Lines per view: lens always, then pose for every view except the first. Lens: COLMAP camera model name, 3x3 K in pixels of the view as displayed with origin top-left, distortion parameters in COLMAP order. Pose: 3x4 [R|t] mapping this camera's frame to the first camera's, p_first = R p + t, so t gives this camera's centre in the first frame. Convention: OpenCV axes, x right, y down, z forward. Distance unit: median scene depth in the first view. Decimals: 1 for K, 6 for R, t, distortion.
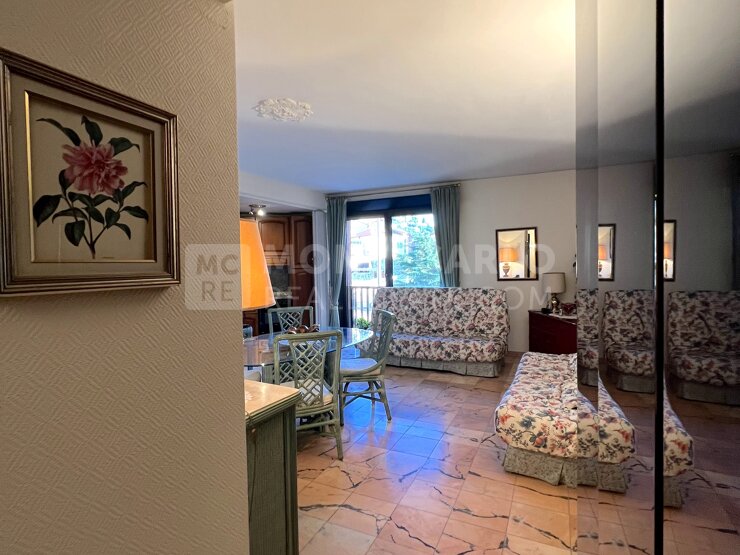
lens RADIAL K [[395.8, 0, 369.9], [0, 395.8, 276.8], [0, 0, 1]] dist [-0.003051, 0.000795]
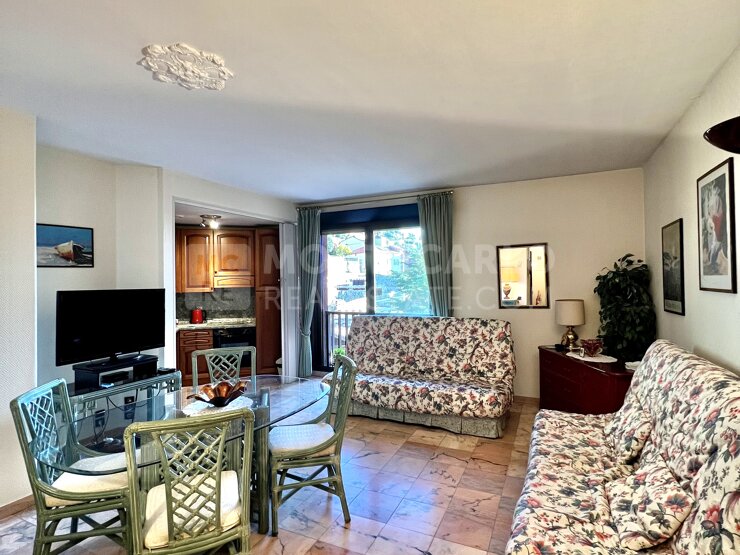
lens RADIAL K [[395.8, 0, 369.9], [0, 395.8, 276.5], [0, 0, 1]] dist [-0.003051, 0.000795]
pose [[0.999974, 0.003986, 0.006021, 0.055255], [-0.003727, 0.999092, -0.042452, -0.022269], [-0.006185, 0.042428, 0.999080, 0.201826]]
